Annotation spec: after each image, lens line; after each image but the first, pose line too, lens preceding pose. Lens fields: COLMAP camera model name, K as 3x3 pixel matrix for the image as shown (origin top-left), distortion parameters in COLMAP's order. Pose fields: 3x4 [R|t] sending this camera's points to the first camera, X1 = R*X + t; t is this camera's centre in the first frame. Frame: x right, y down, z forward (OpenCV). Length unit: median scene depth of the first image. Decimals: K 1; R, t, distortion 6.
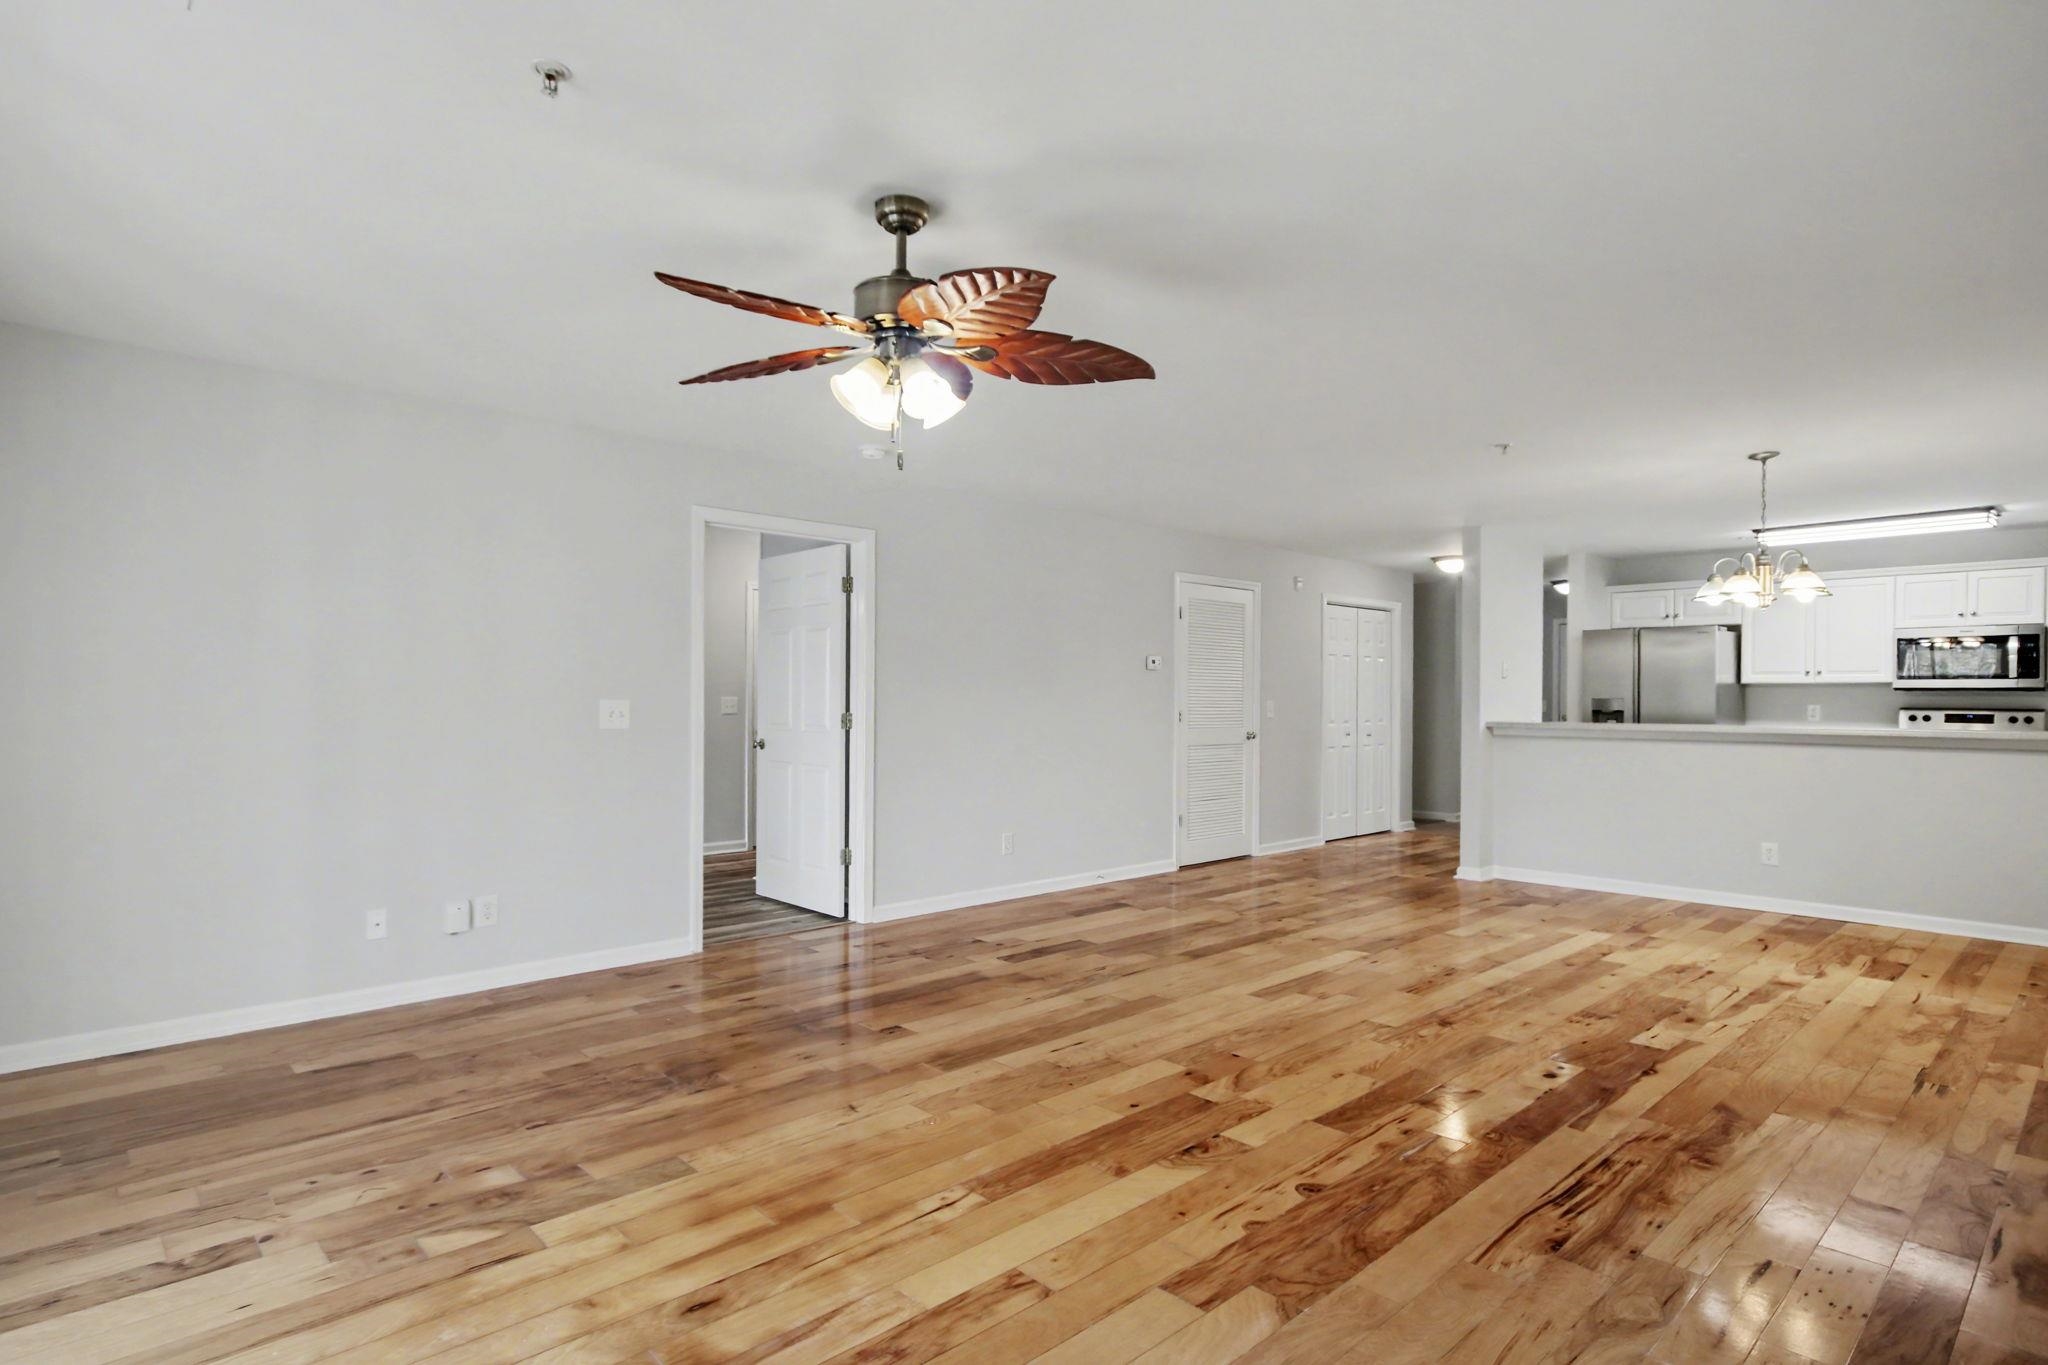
lens RADIAL K [[1033.9, 0, 1037.0], [0, 1033.9, 712.7], [0, 0, 1]] dist [0.000780, -0.002001]
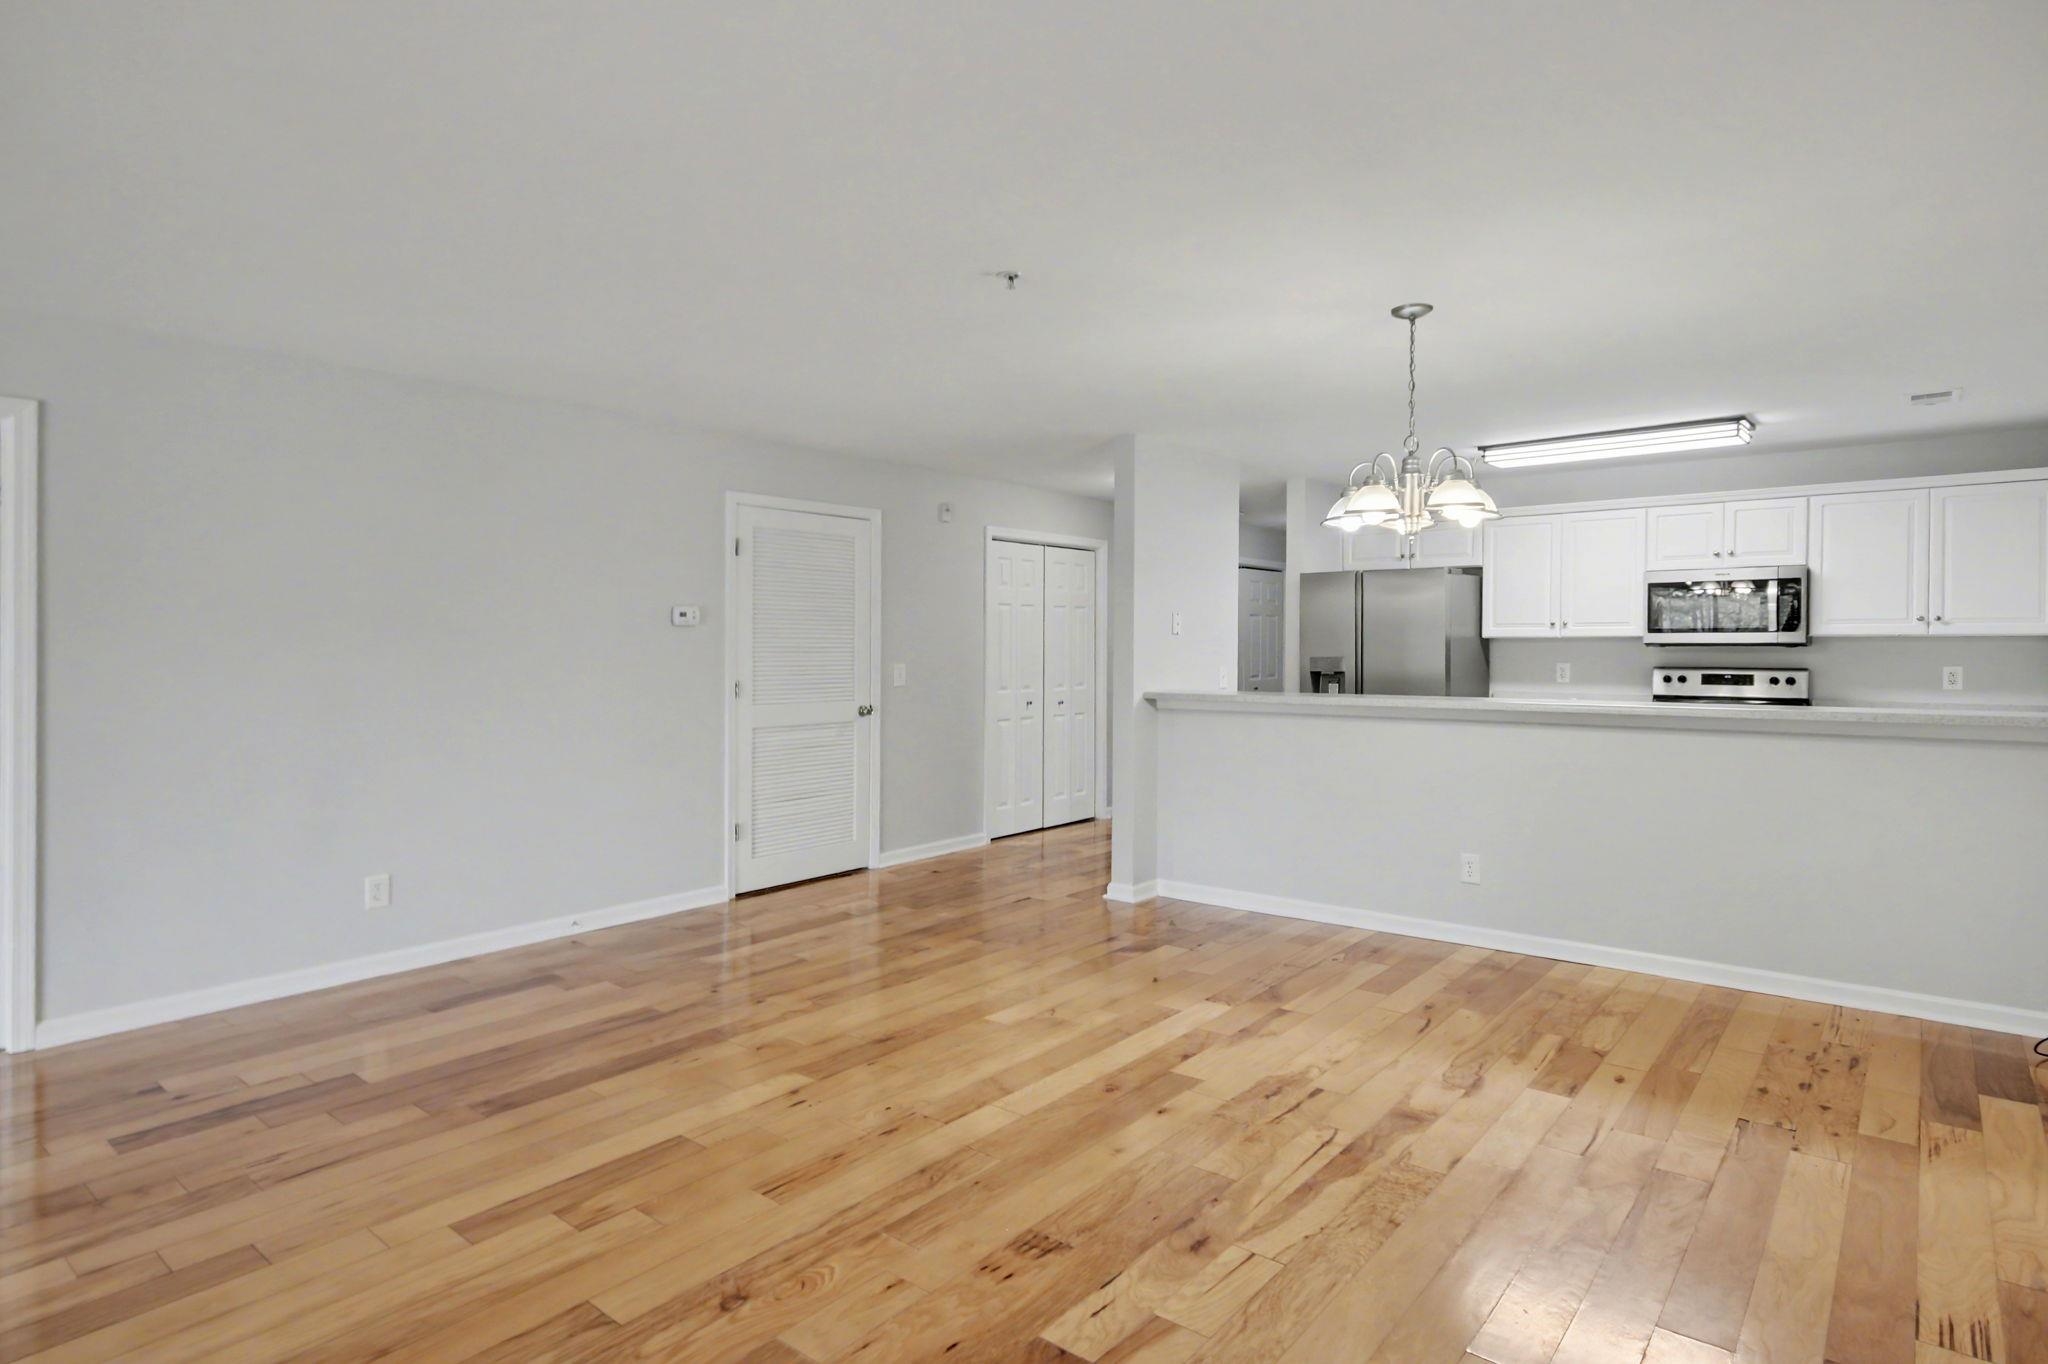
lens RADIAL K [[1033.9, 0, 1058.9], [0, 1033.9, 667.4], [0, 0, 1]] dist [0.000780, -0.002001]
pose [[0.992154, -0.008860, 0.124706, 0.385341], [0.008023, 0.999942, 0.007208, -0.021041], [-0.124763, -0.006150, 0.992168, 0.351604]]
